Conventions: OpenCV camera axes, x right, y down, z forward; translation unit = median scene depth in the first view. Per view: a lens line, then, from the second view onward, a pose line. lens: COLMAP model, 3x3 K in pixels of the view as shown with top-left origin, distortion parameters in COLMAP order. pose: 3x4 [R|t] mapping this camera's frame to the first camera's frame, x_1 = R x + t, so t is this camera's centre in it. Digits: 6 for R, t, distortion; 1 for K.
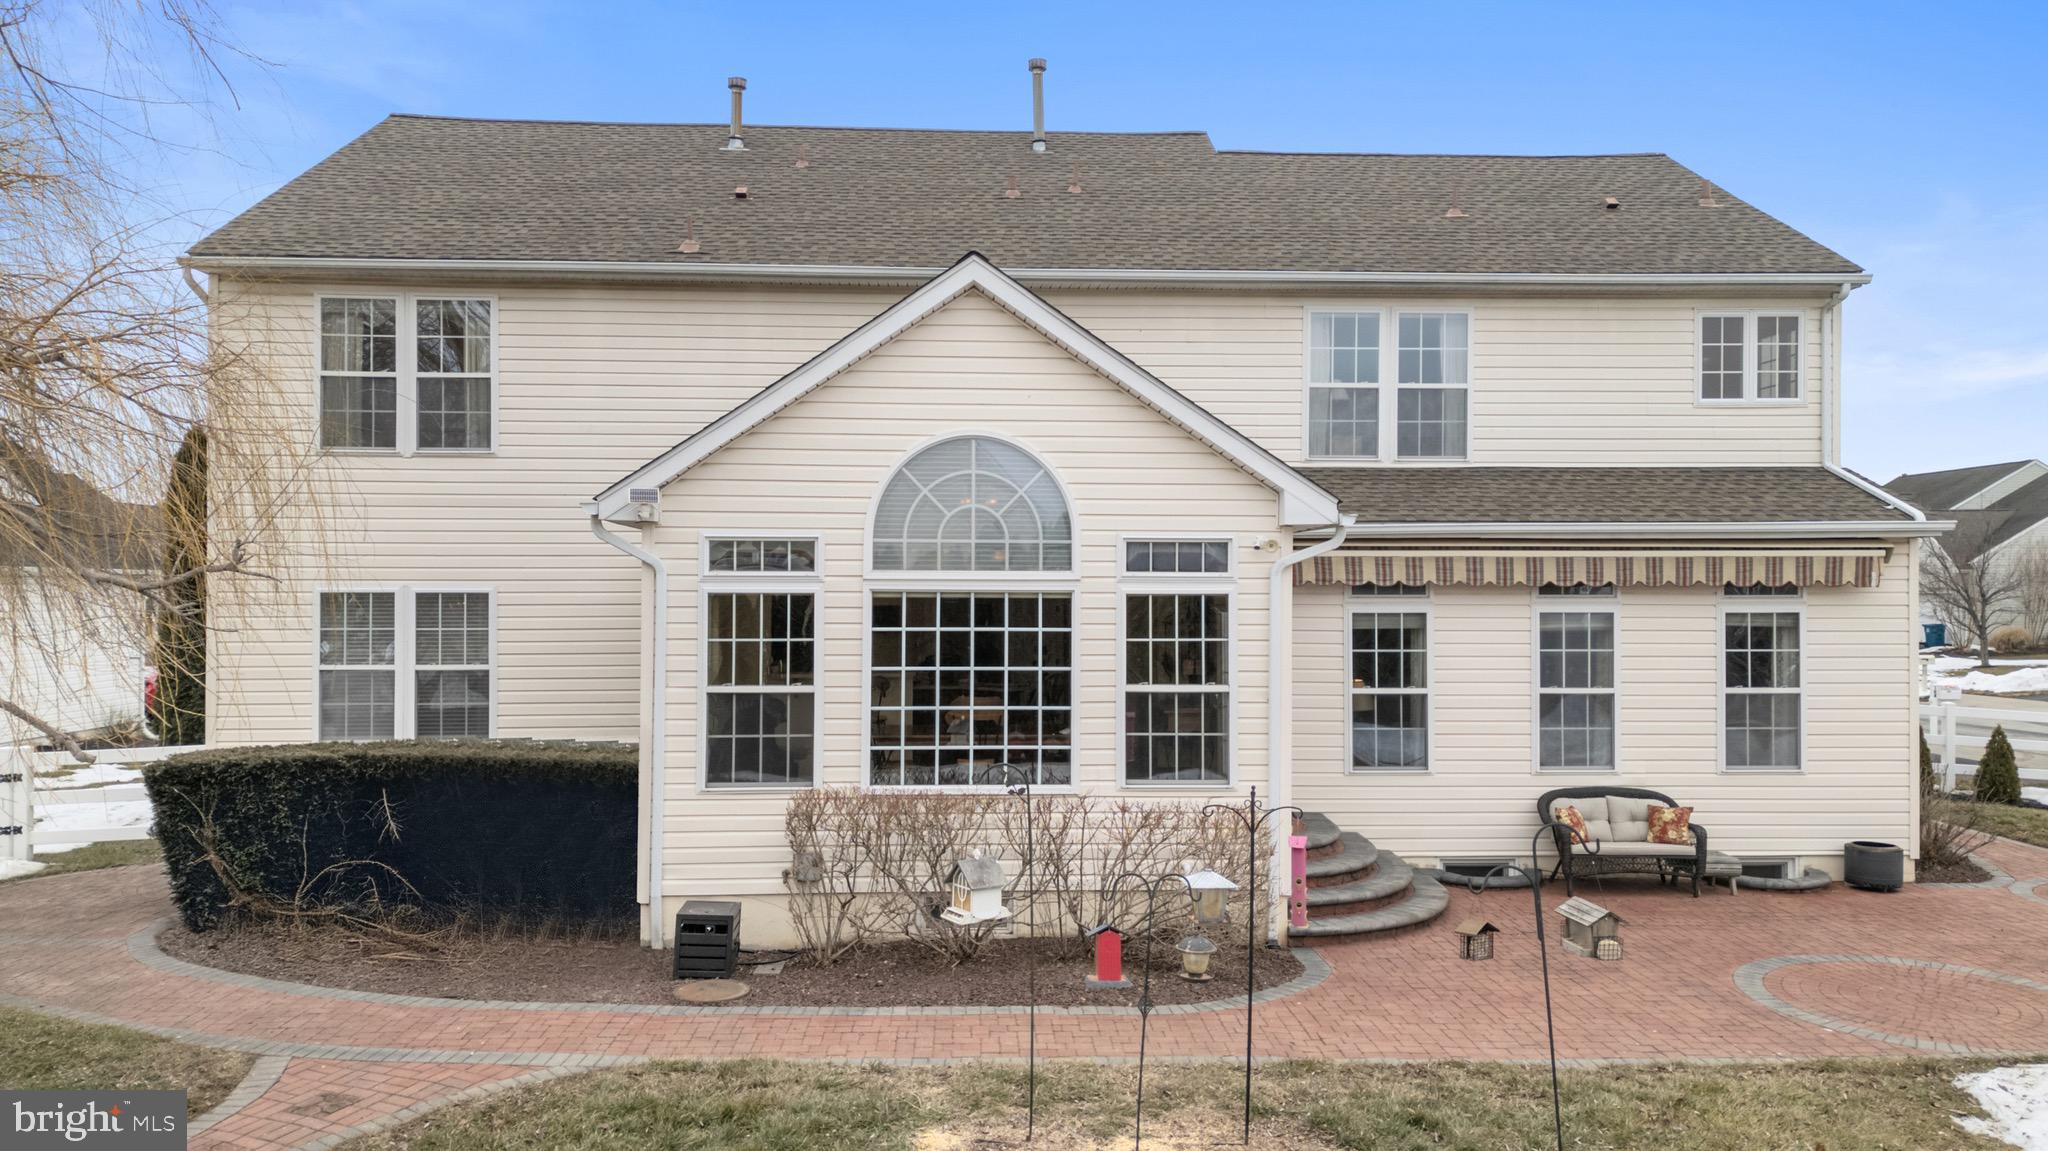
lens RADIAL K [[1446.0, 0, 1024.0], [0, 1446.0, 575.5], [0, 0, 1]] dist [0.033435, -0.001551]
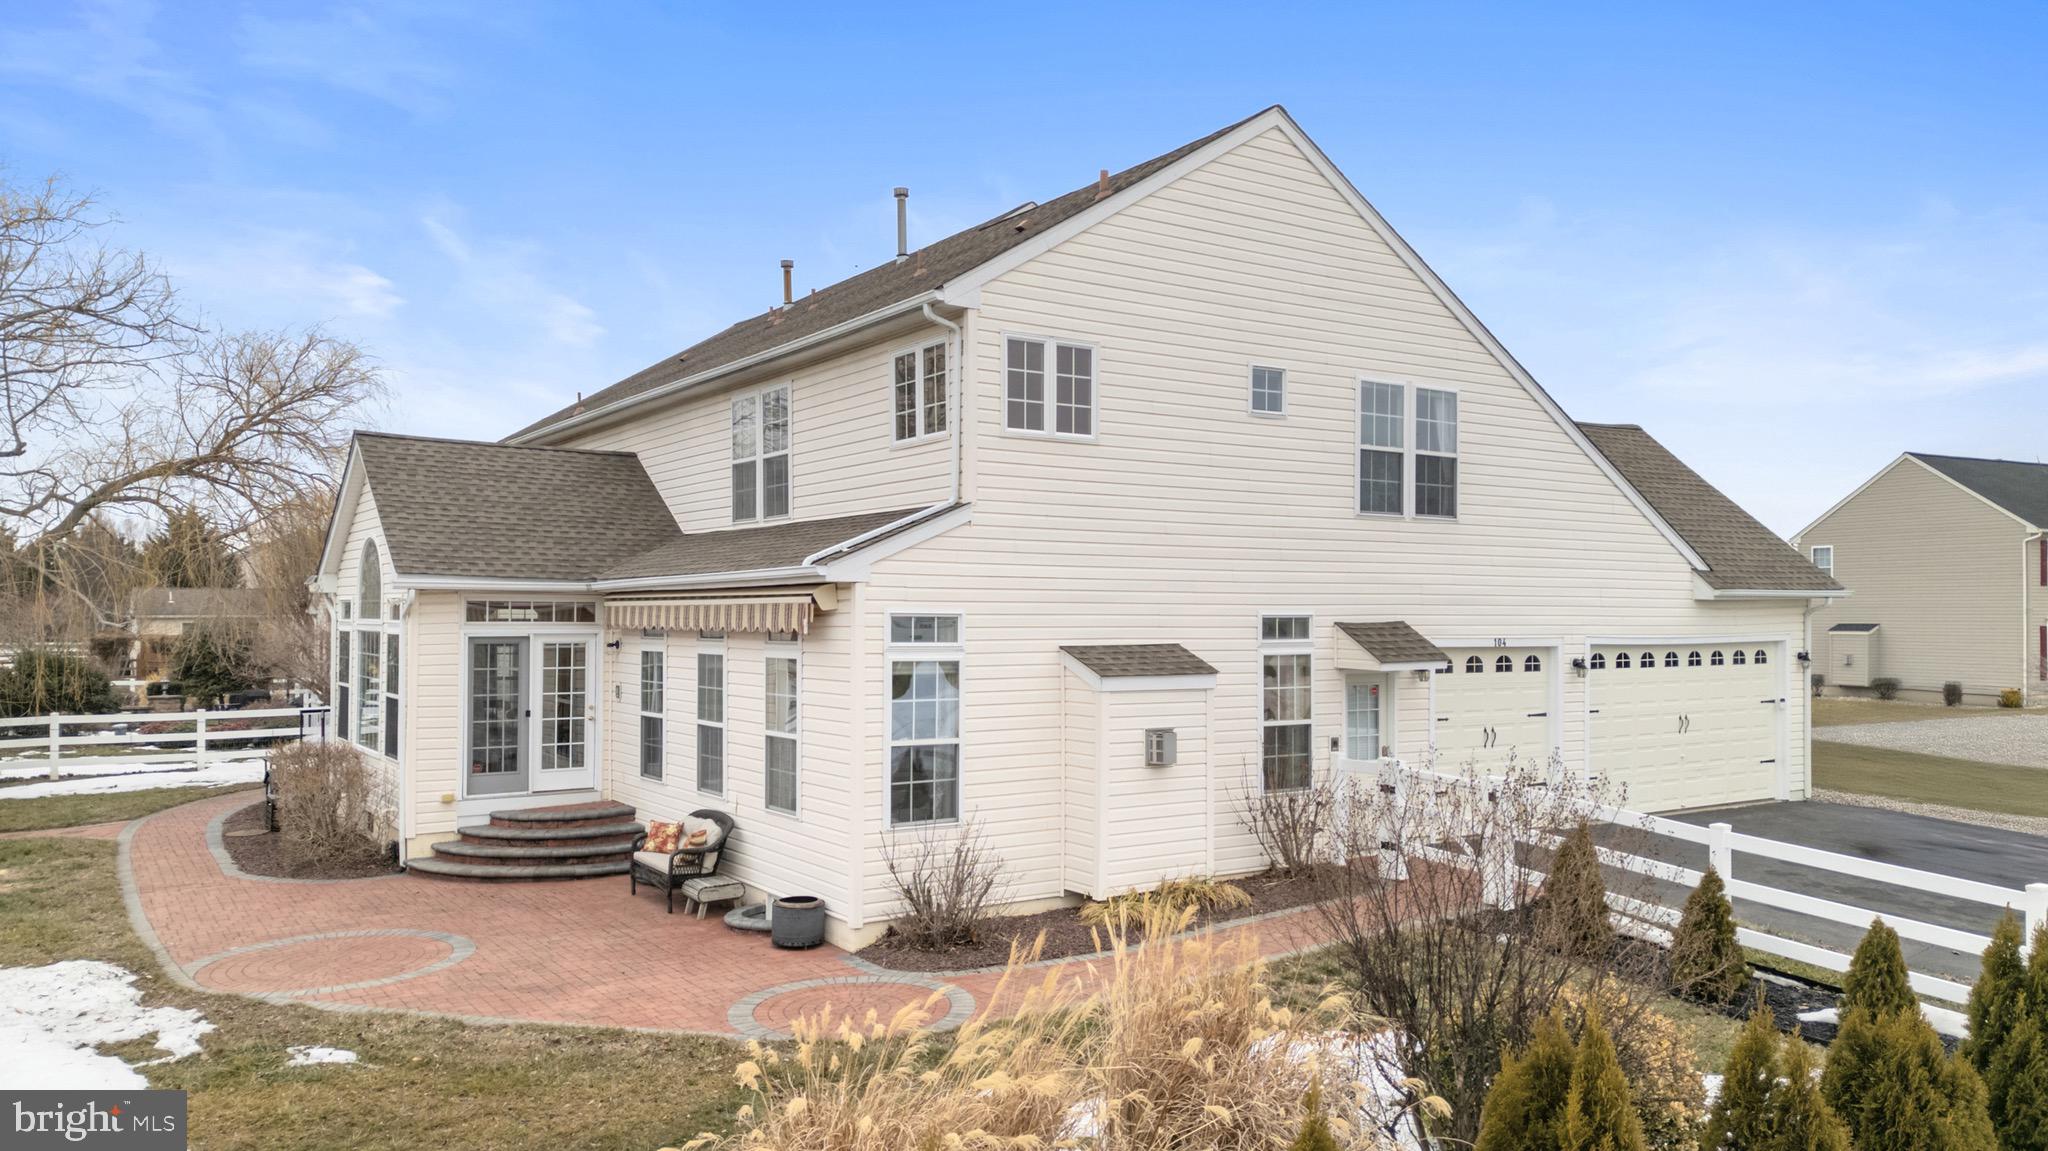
lens RADIAL K [[1480.0, 0, 1024.0], [0, 1480.0, 575.5], [0, 0, 1]] dist [0.039822, -0.004278]
pose [[0.515428, -0.023864, -0.856601, 1.487444], [0.003589, 0.999664, -0.025690, -0.005485], [0.856926, 0.010167, 0.515340, 0.614082]]
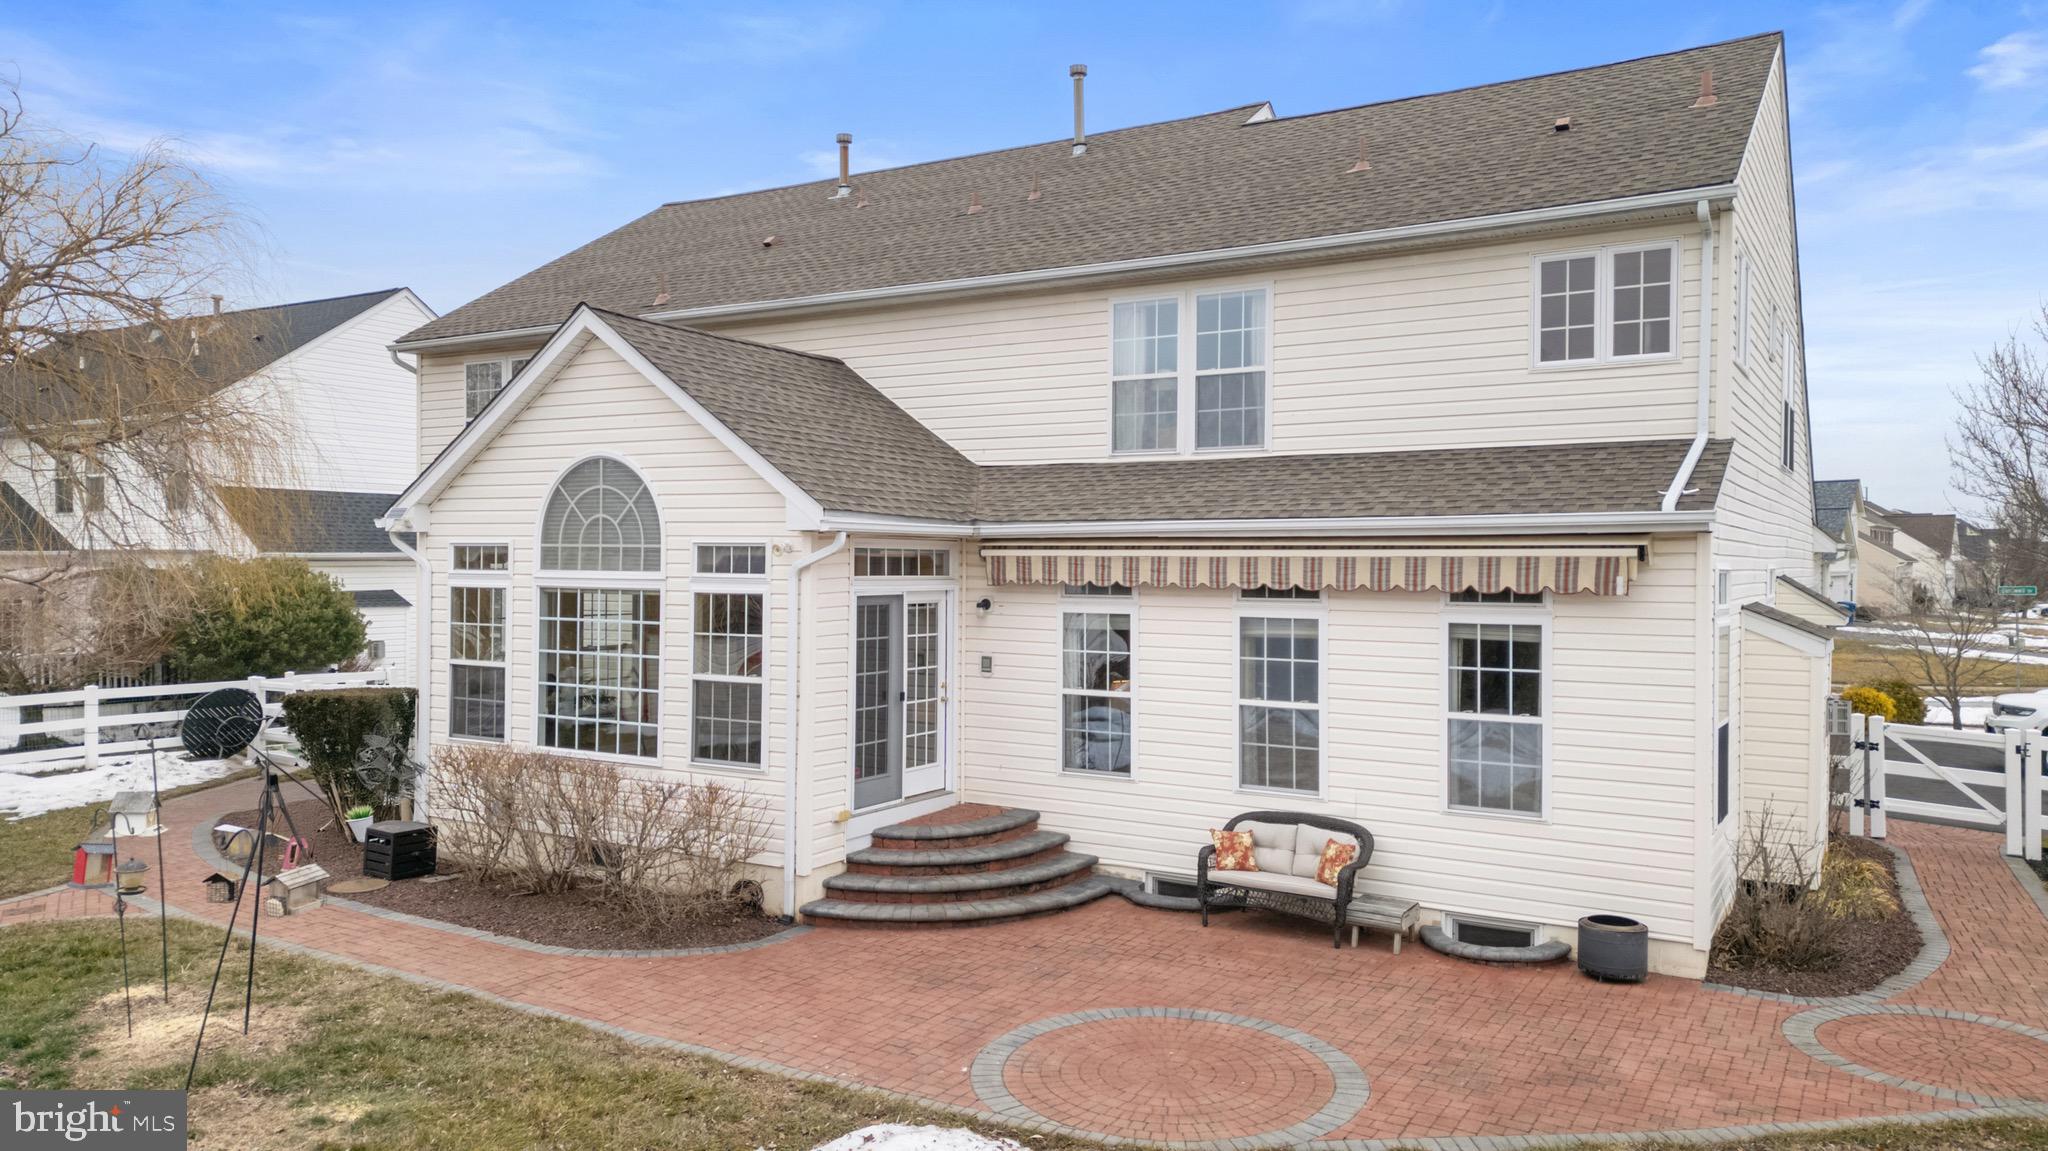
lens RADIAL K [[1424.7, 0, 1024.0], [0, 1424.7, 575.5], [0, 0, 1]] dist [0.038648, -0.004475]
pose [[0.829701, 0.009187, -0.558133, 0.739504], [-0.000210, 0.999870, 0.016146, -0.015031], [0.558208, -0.013279, 0.829594, 0.177775]]
